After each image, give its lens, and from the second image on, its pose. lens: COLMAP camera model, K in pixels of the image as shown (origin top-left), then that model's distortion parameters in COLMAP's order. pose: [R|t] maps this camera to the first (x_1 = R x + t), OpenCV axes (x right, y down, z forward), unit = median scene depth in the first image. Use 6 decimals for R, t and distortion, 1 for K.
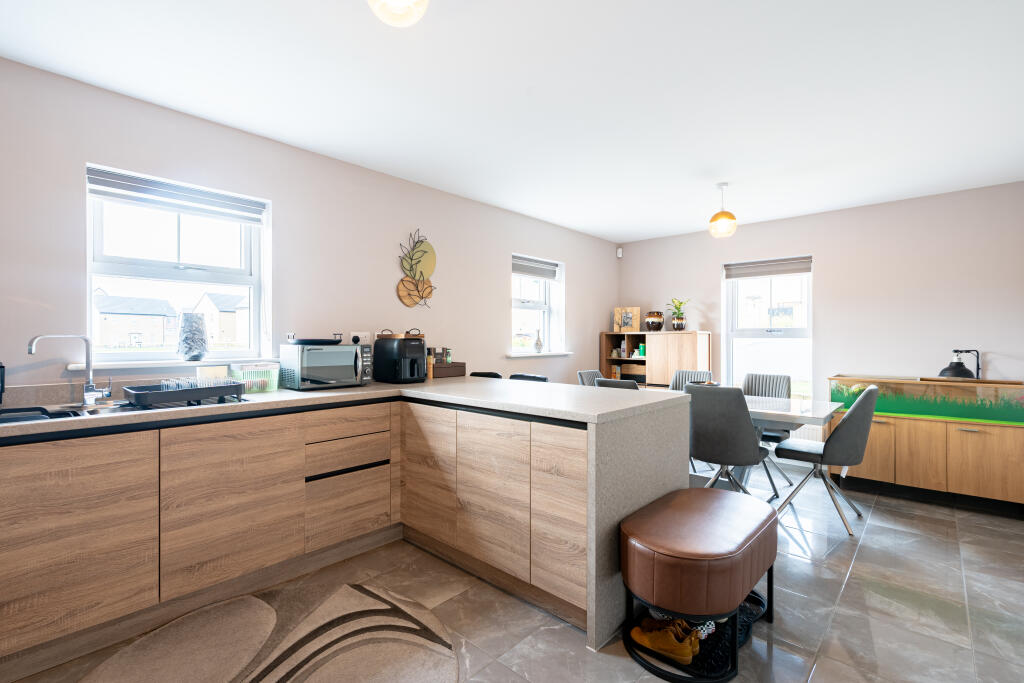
lens RADIAL K [[465.5, 0, 506.3], [0, 465.5, 340.0], [0, 0, 1]] dist [-0.003225, 0.001101]
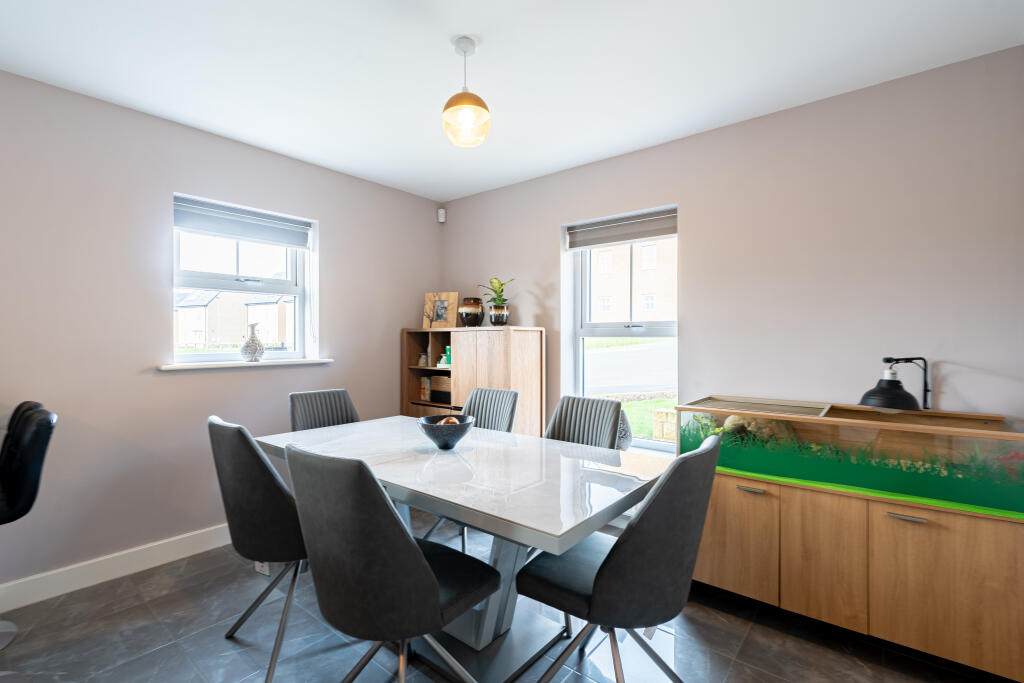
lens RADIAL K [[465.5, 0, 506.3], [0, 465.5, 340.0], [0, 0, 1]] dist [-0.003225, 0.001101]
pose [[0.998359, -0.001623, 0.057247, 0.547276], [0.001551, 0.999998, 0.001310, -0.001477], [-0.057249, -0.001219, 0.998359, 0.537115]]
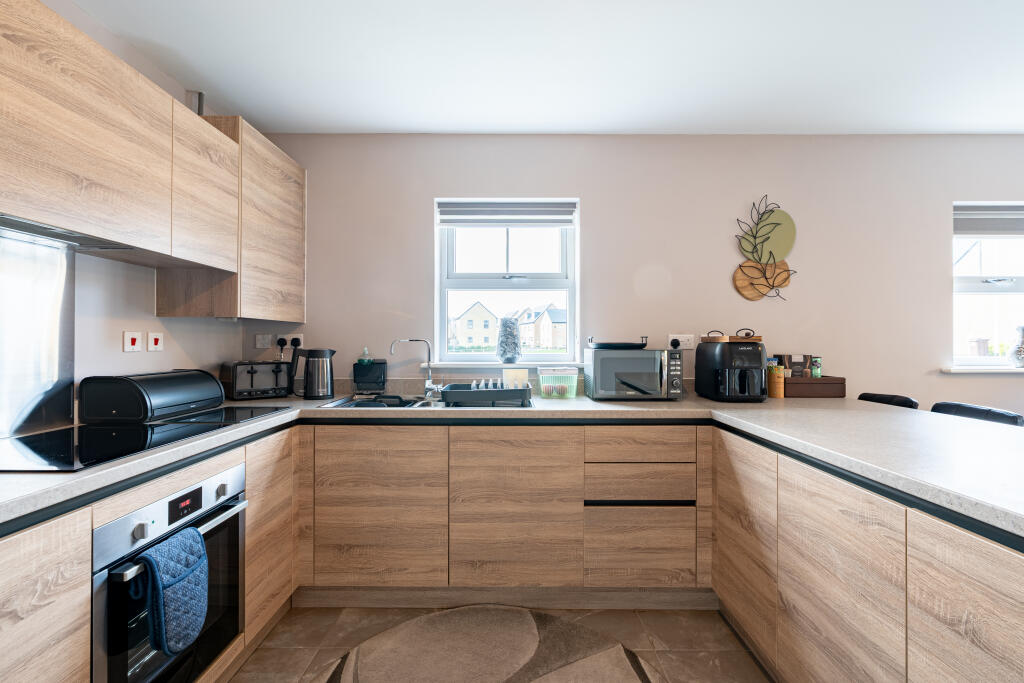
lens RADIAL K [[460.8, 0, 507.1], [0, 460.8, 340.0], [0, 0, 1]] dist [-0.004846, 0.000588]
pose [[0.677876, -0.003311, -0.735169, 0.079579], [-0.002362, 0.999975, -0.006682, -0.000572], [0.735172, 0.006266, 0.677851, 0.218643]]
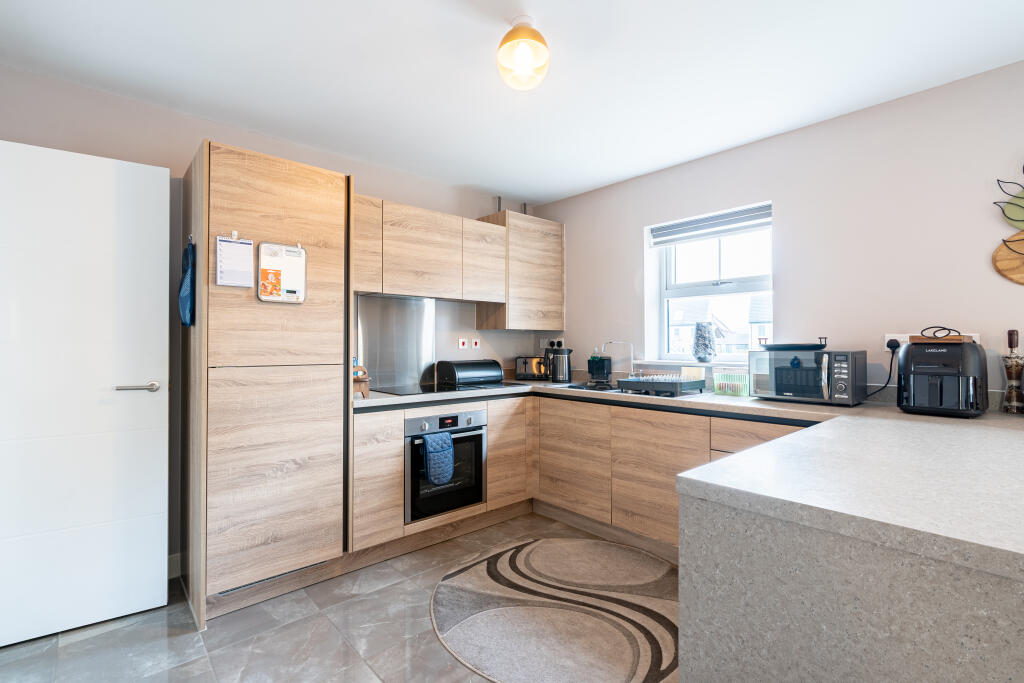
lens RADIAL K [[465.5, 0, 506.3], [0, 465.5, 340.0], [0, 0, 1]] dist [-0.003225, 0.001101]
pose [[-0.089913, -0.008943, -0.995909, 0.440120], [-0.001370, 0.999960, -0.008856, -0.000630], [0.995949, 0.000568, -0.089922, 0.473158]]
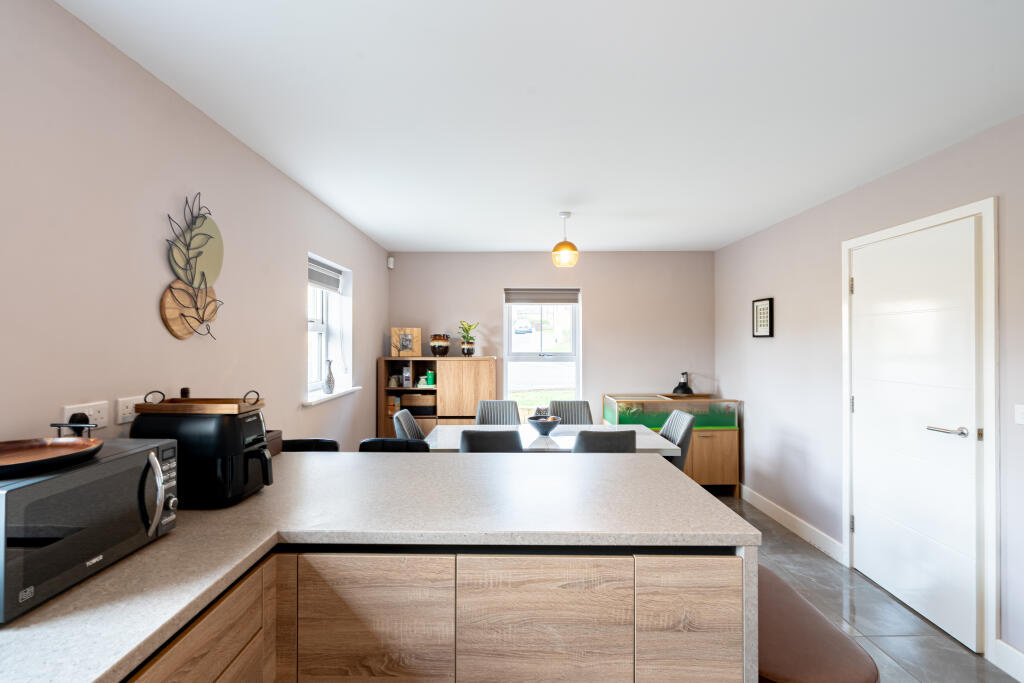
lens RADIAL K [[465.5, 0, 506.3], [0, 465.5, 340.0], [0, 0, 1]] dist [-0.003225, 0.001101]
pose [[0.738122, 0.002472, 0.674663, -0.320597], [0.001880, 0.999982, -0.005721, -0.073384], [-0.674665, 0.005491, 0.738104, 0.414285]]
